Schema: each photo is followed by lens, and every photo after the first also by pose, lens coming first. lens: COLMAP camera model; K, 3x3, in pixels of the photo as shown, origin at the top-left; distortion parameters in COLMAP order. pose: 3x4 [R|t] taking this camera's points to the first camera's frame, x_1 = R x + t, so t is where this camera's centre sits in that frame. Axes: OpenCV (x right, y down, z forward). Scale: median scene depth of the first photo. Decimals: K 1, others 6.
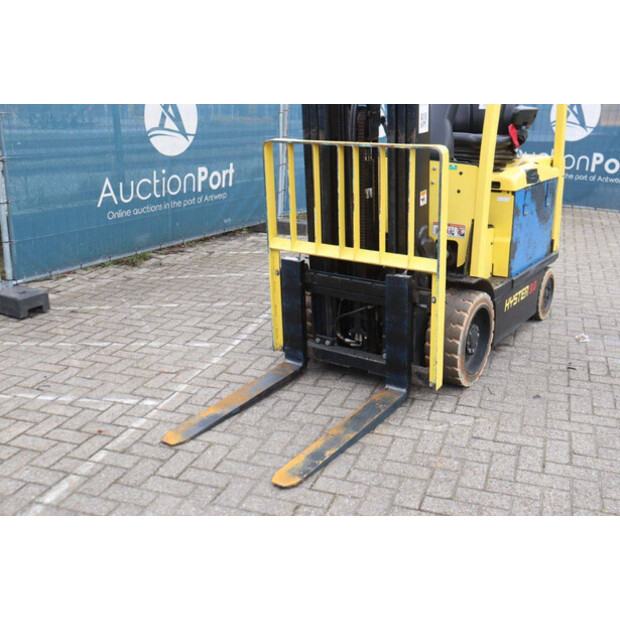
lens RADIAL K [[704.5, 0, 313.9], [0, 704.5, 300.0], [0, 0, 1]] dist [-0.034528, 0.015572]
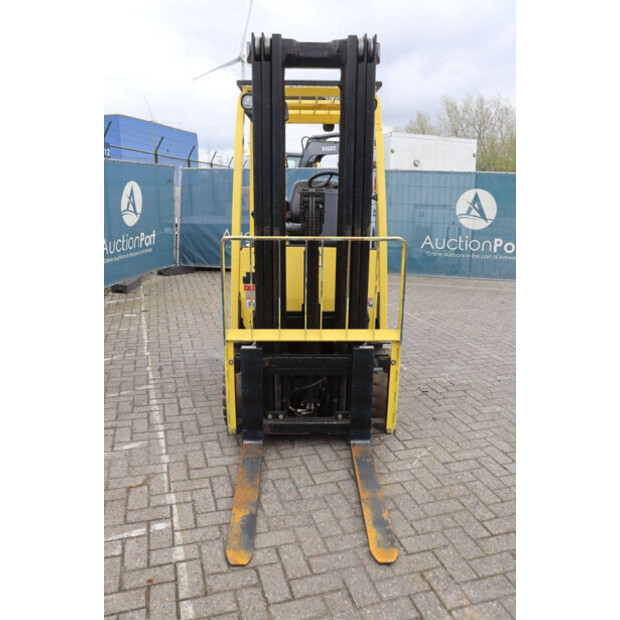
lens RADIAL K [[523.7, 0, 310.0], [0, 523.7, 310.0], [0, 0, 1]] dist [-0.164063, 0.150390]
pose [[0.808557, -0.125710, 0.574832, -0.404271], [0.155387, 0.987850, -0.002534, -0.098498], [-0.567529, 0.091371, 0.818268, 0.304174]]
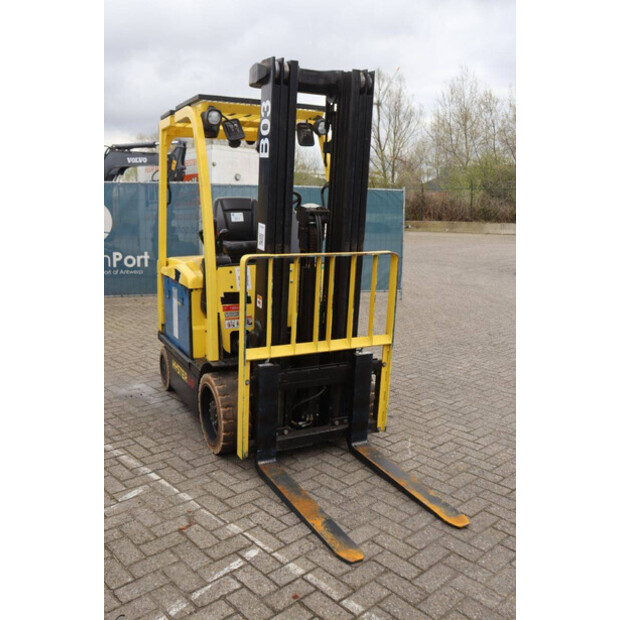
lens RADIAL K [[580.2, 0, 310.0], [0, 580.2, 310.0], [0, 0, 1]] dist [-0.149376, 0.200053]
pose [[0.468946, -0.147153, 0.870882, -0.749440], [0.230474, 0.972249, 0.040177, -0.159228], [-0.852626, 0.181875, 0.489847, 0.506747]]
